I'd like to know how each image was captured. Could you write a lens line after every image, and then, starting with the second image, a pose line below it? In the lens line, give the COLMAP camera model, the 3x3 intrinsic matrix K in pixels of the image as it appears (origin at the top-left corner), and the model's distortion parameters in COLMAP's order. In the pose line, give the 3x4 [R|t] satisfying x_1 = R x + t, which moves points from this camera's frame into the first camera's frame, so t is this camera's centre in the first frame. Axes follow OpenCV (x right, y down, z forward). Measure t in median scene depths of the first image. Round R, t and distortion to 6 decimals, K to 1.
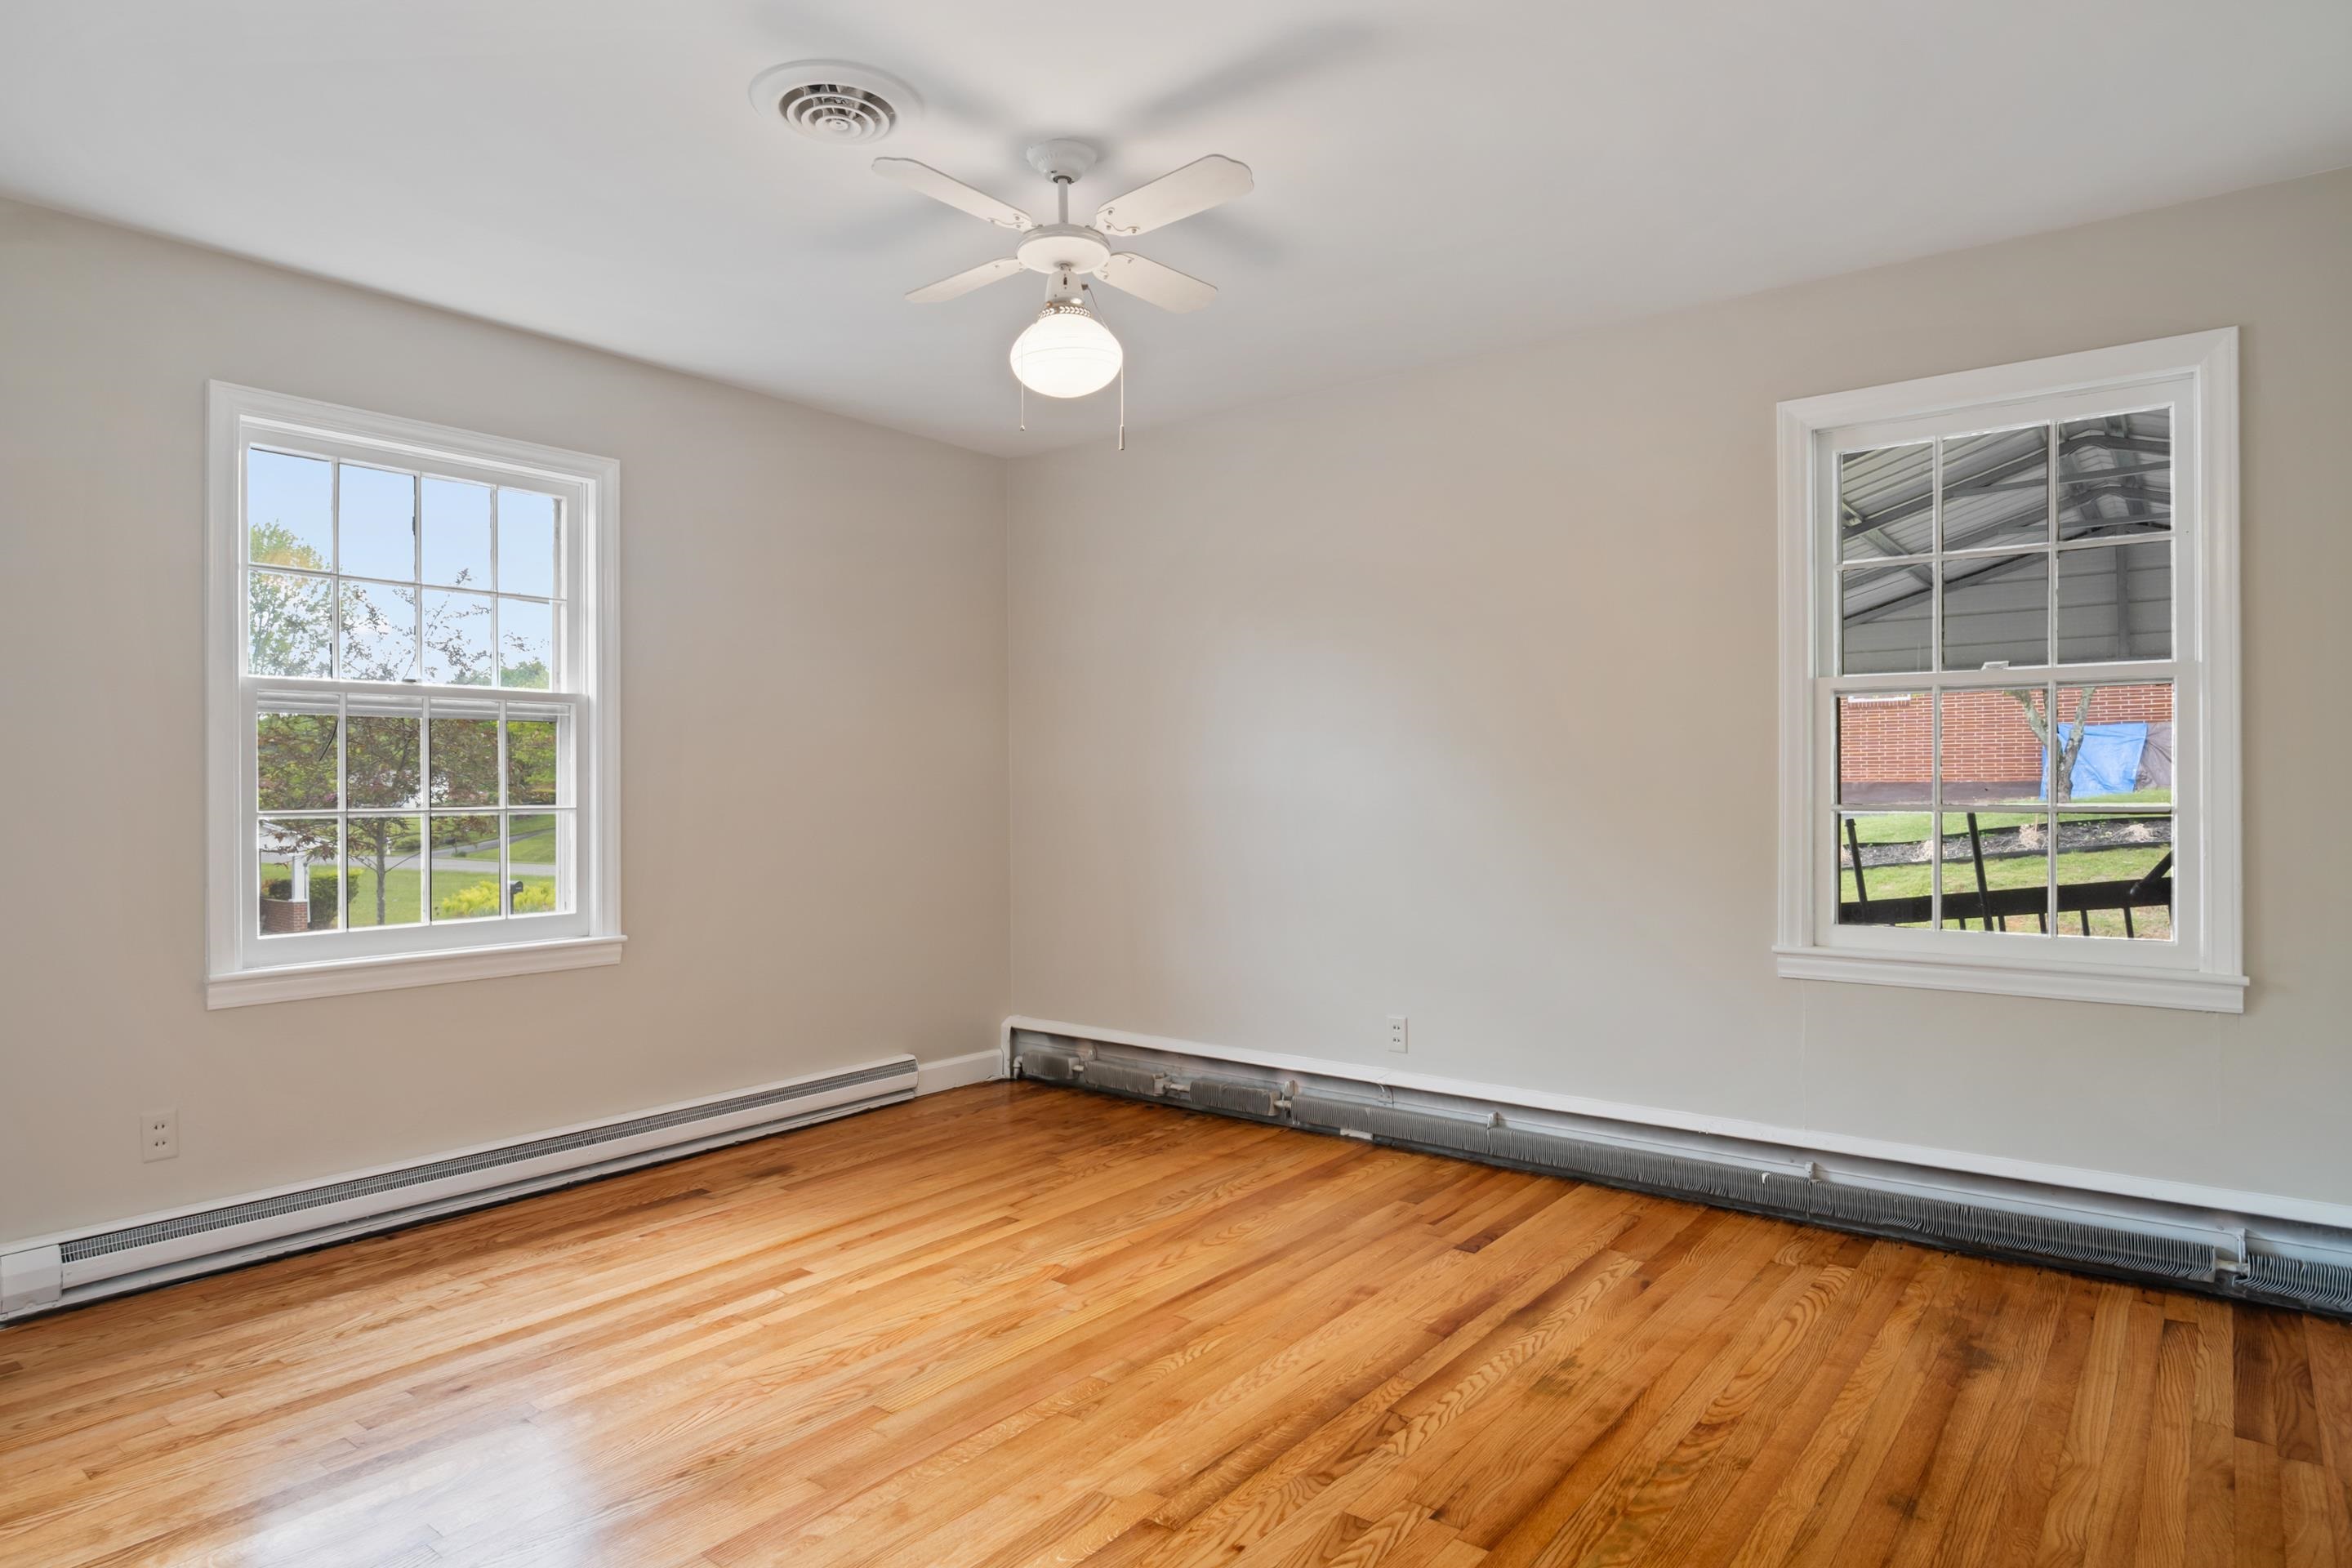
lens RADIAL K [[1374.3, 0, 1142.5], [0, 1374.3, 778.0], [0, 0, 1]] dist [-0.001080, -0.003580]
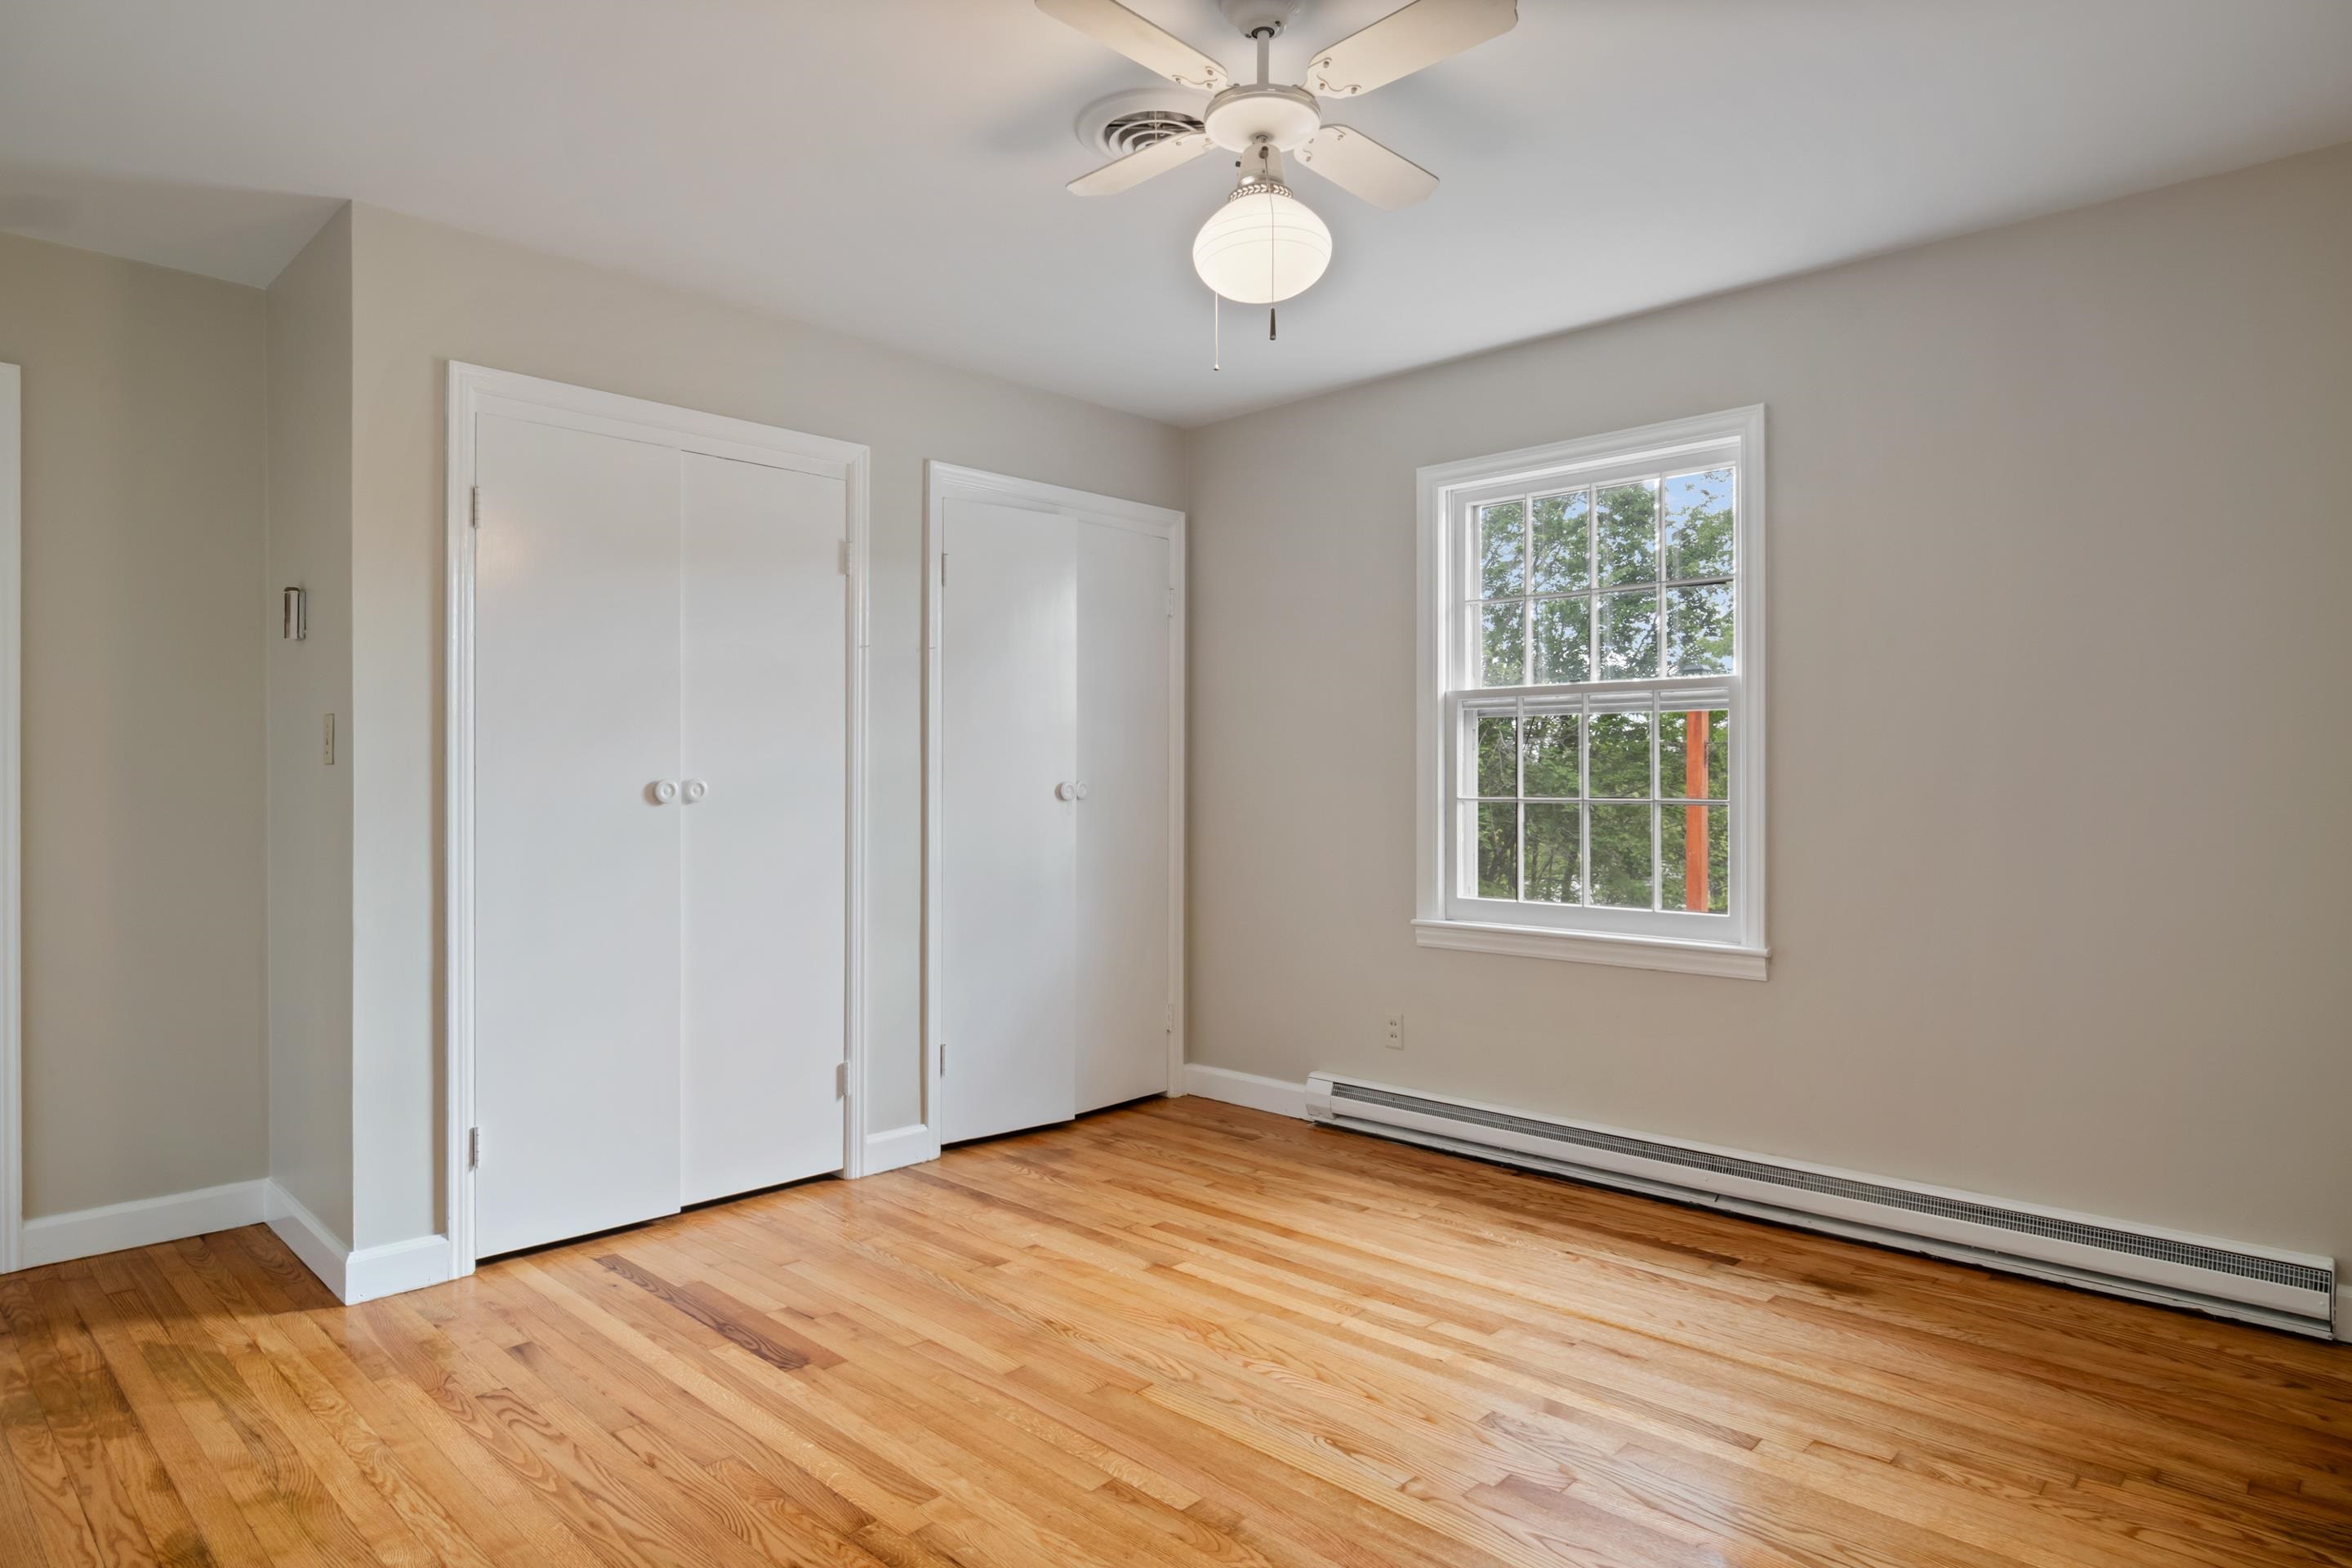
lens RADIAL K [[1375.3, 0, 1176.0], [0, 1375.3, 784.0], [0, 0, 1]] dist [-0.002387, -0.001787]
pose [[-0.104805, 0.008626, -0.994455, 0.616711], [0.005768, 0.999951, 0.008065, 0.000536], [0.994476, -0.004891, -0.104850, 0.847720]]
